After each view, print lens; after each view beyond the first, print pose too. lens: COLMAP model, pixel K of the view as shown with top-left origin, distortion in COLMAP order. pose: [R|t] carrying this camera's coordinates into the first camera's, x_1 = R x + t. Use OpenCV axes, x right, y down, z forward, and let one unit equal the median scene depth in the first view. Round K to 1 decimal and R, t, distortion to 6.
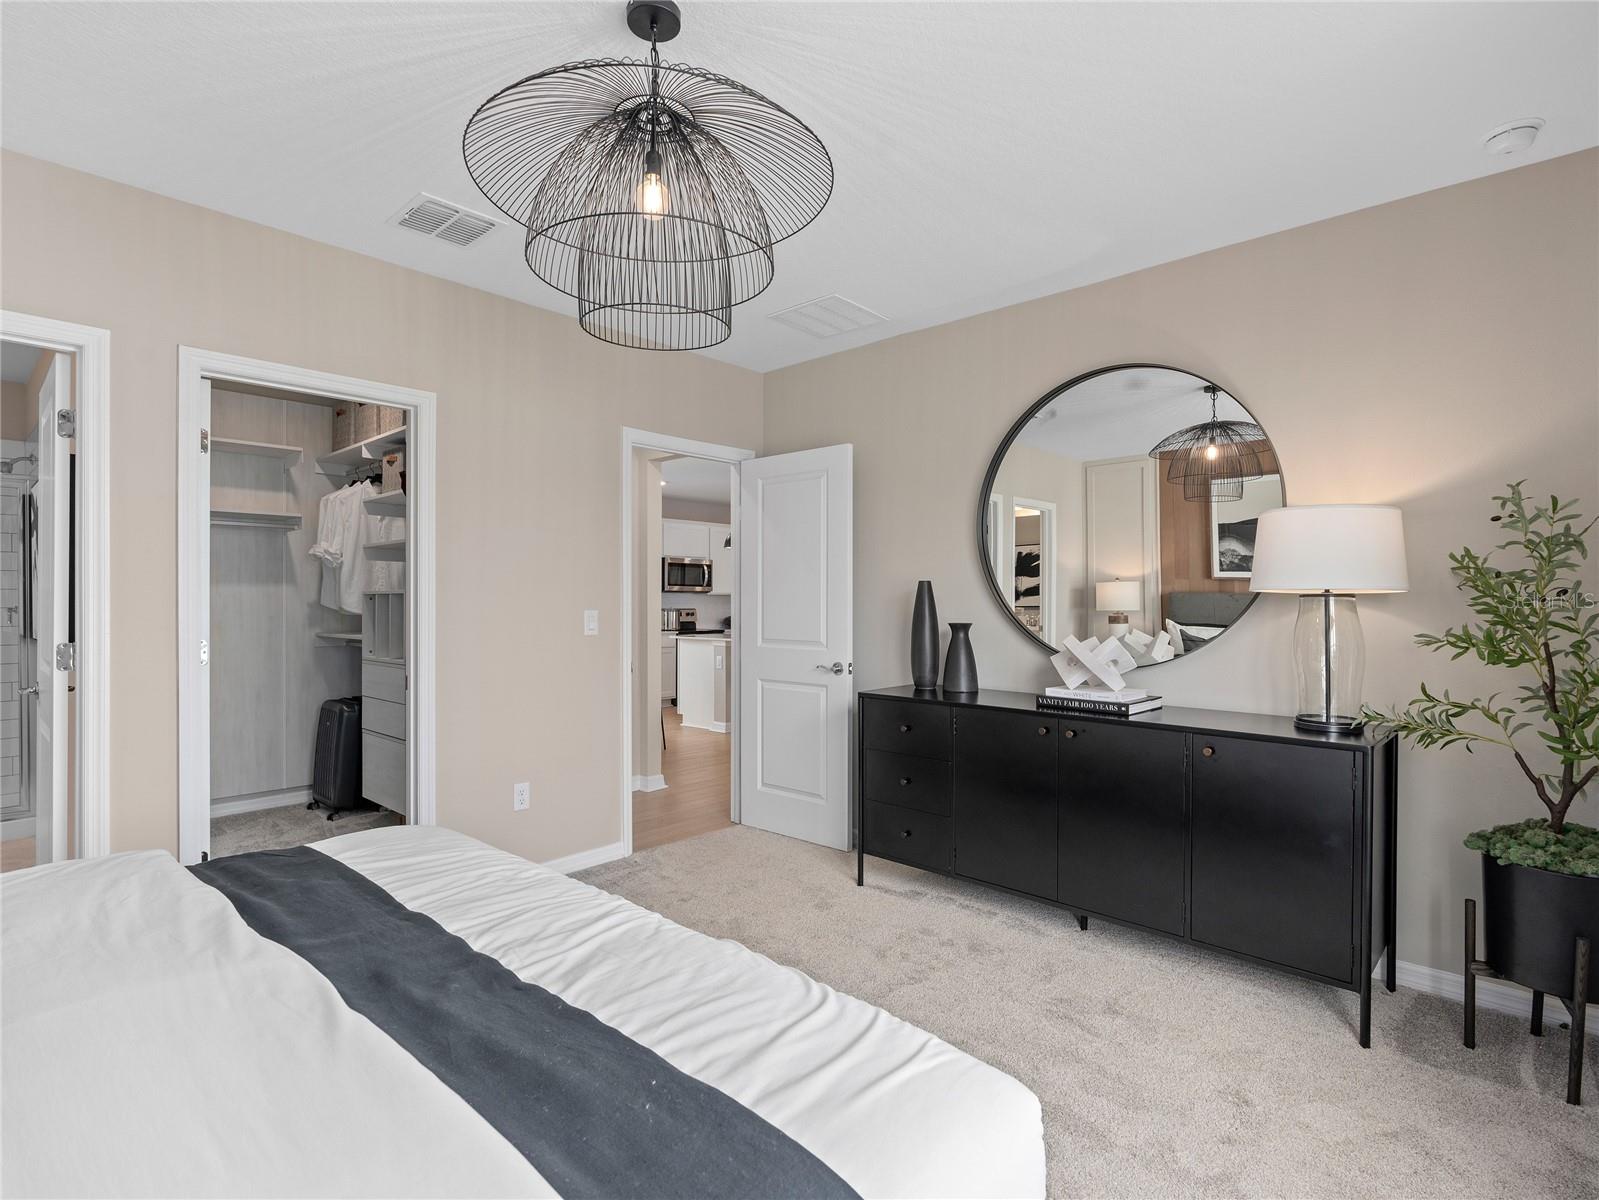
lens RADIAL K [[815.6, 0, 801.6], [0, 815.6, 582.0], [0, 0, 1]] dist [-0.004056, 0.000101]
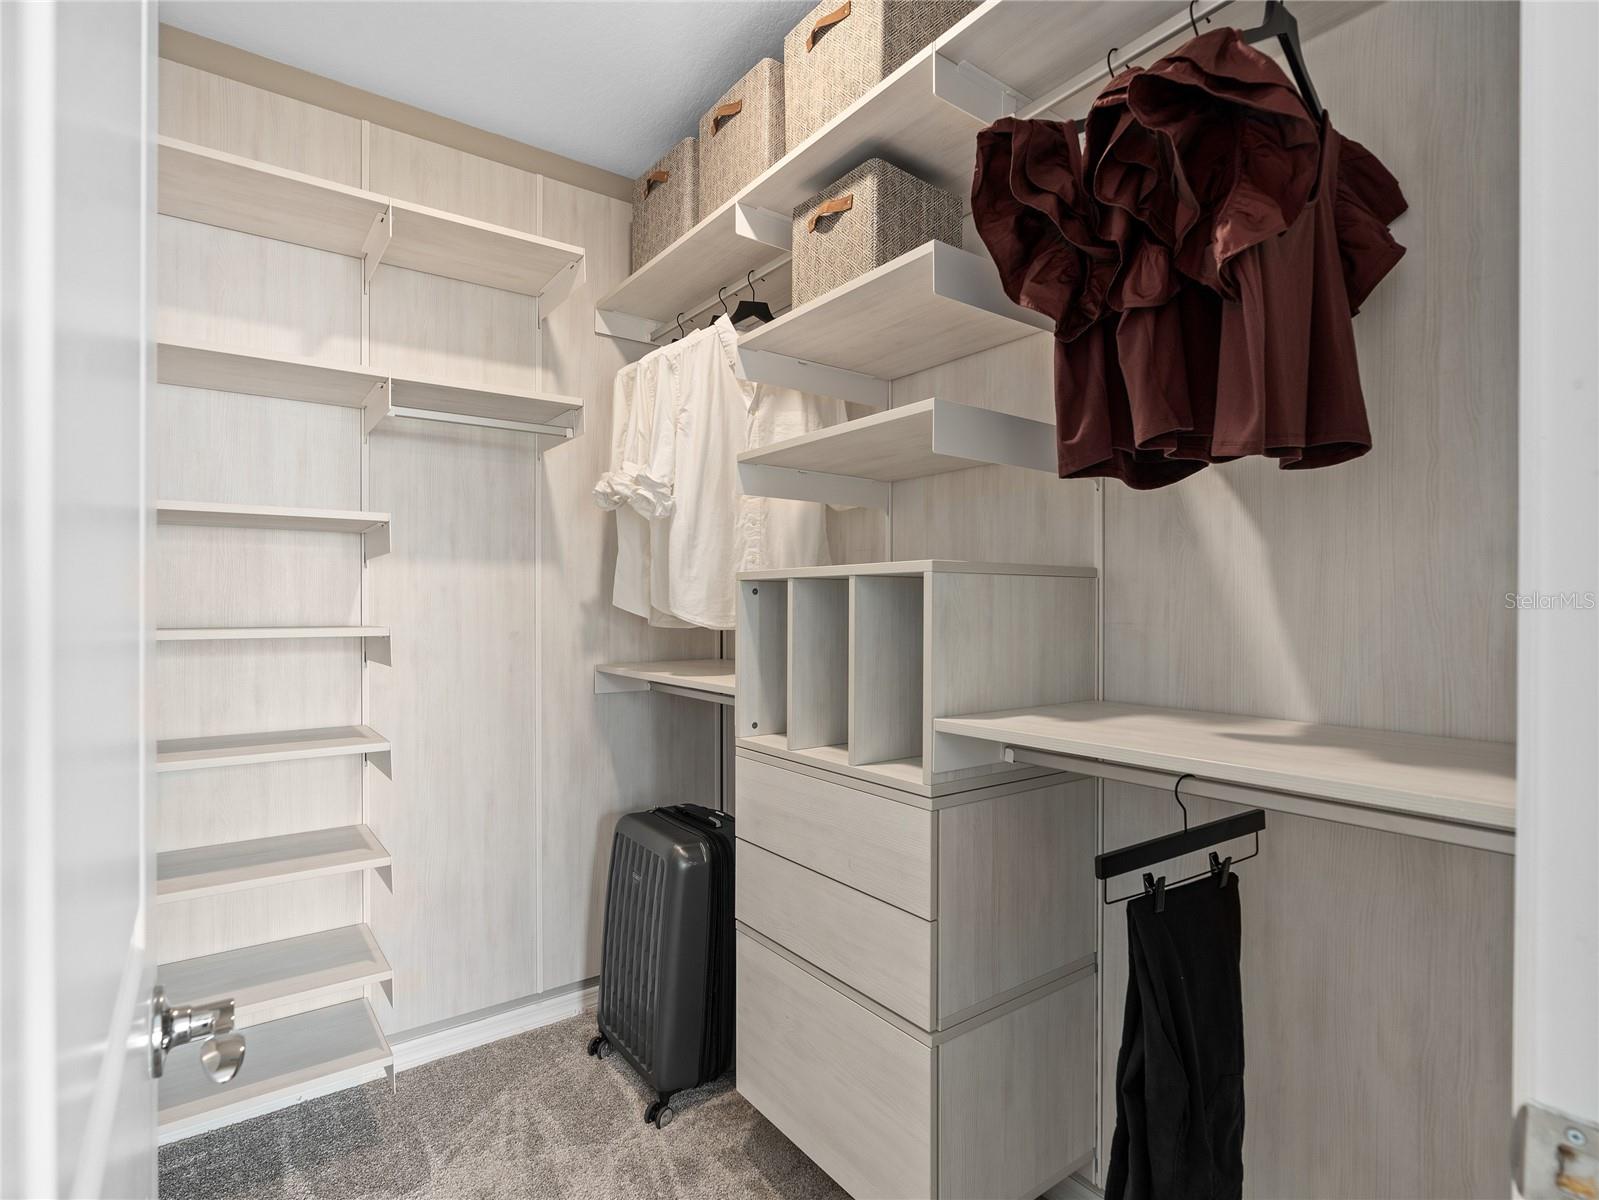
lens RADIAL K [[802.6, 0, 796.0], [0, 802.6, 602.5], [0, 0, 1]] dist [-0.002876, 0.001763]
pose [[0.981182, 0.008174, -0.192911, -0.409923], [-0.005386, 0.999873, 0.014972, 0.018629], [0.193009, -0.013651, 0.981102, 0.586863]]
